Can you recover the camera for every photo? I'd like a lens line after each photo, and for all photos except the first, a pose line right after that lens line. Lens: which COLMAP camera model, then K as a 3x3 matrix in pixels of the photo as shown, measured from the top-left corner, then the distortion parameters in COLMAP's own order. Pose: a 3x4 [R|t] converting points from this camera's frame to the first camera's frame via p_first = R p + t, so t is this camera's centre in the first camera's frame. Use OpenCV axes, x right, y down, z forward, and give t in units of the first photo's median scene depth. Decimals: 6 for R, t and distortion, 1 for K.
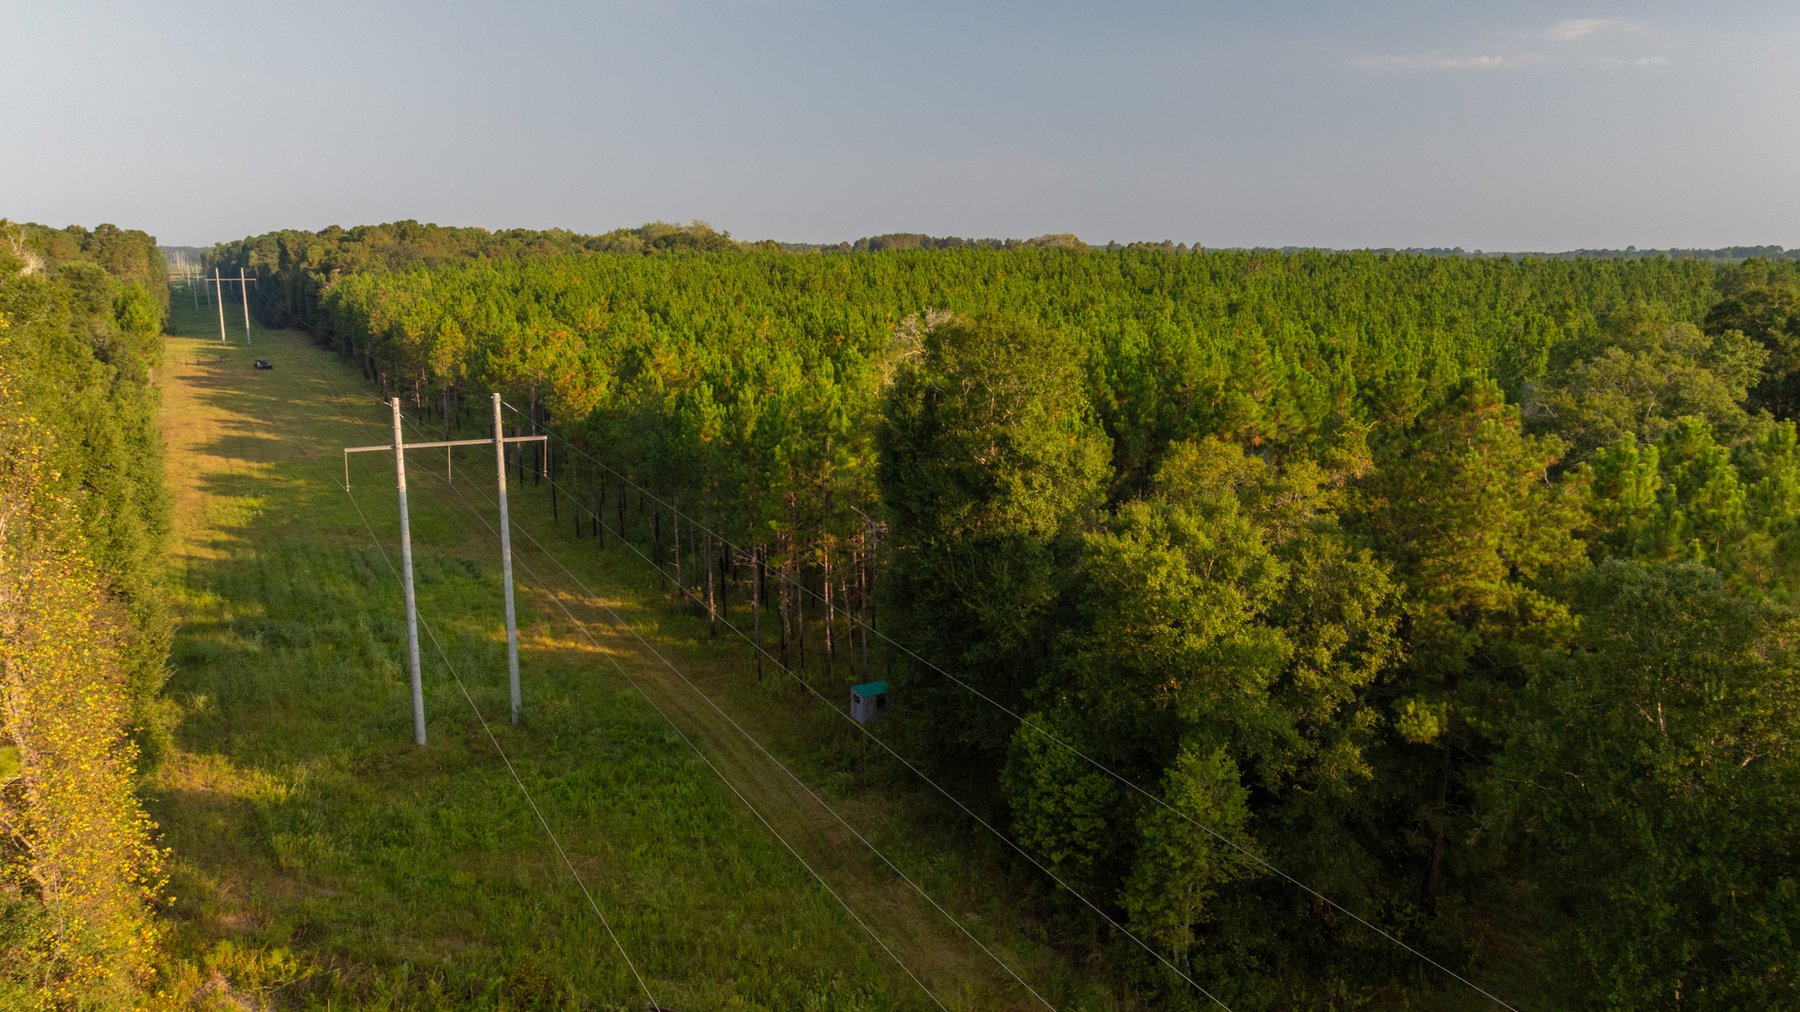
lens RADIAL K [[1271.0, 0, 911.4], [0, 1271.0, 506.3], [0, 0, 1]] dist [-0.042594, 0.039462]
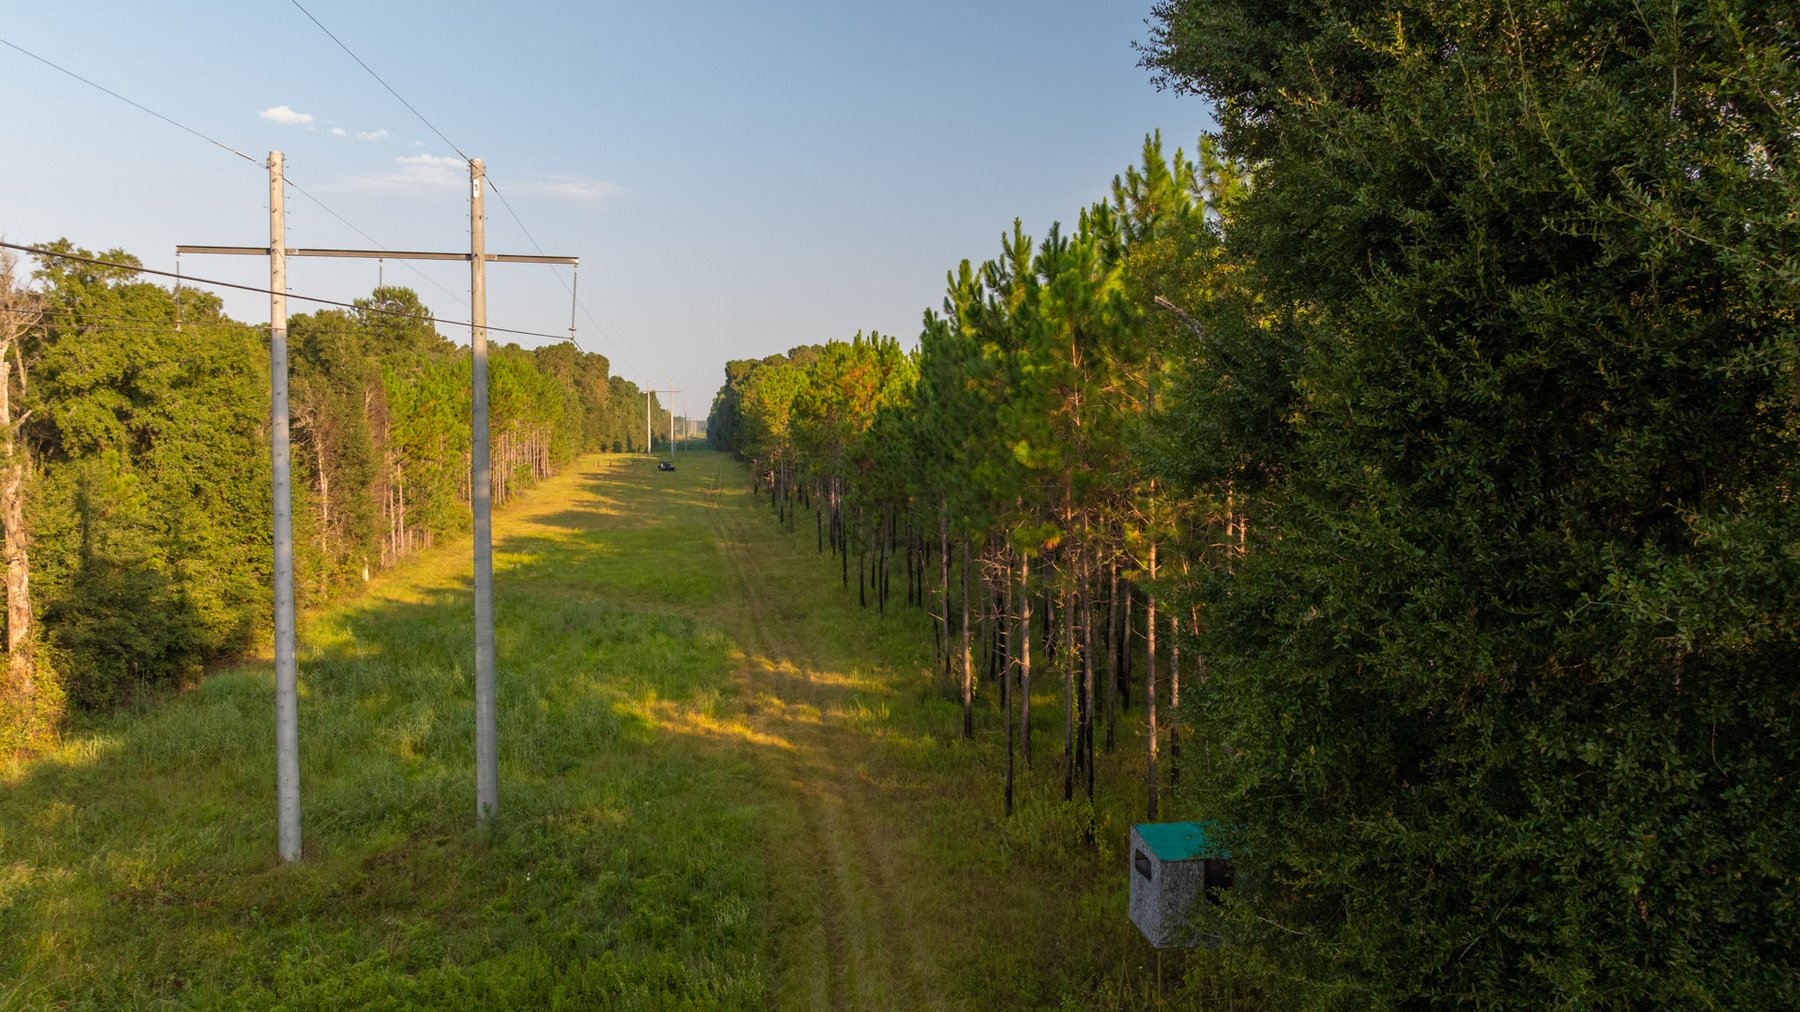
lens RADIAL K [[1271.0, 0, 903.3], [0, 1271.0, 506.8], [0, 0, 1]] dist [-0.042594, 0.039462]
pose [[0.933643, 0.019231, -0.357687, 0.011196], [-0.068034, 0.989902, -0.124362, 0.088299], [0.351684, 0.140445, 0.925523, 0.557111]]
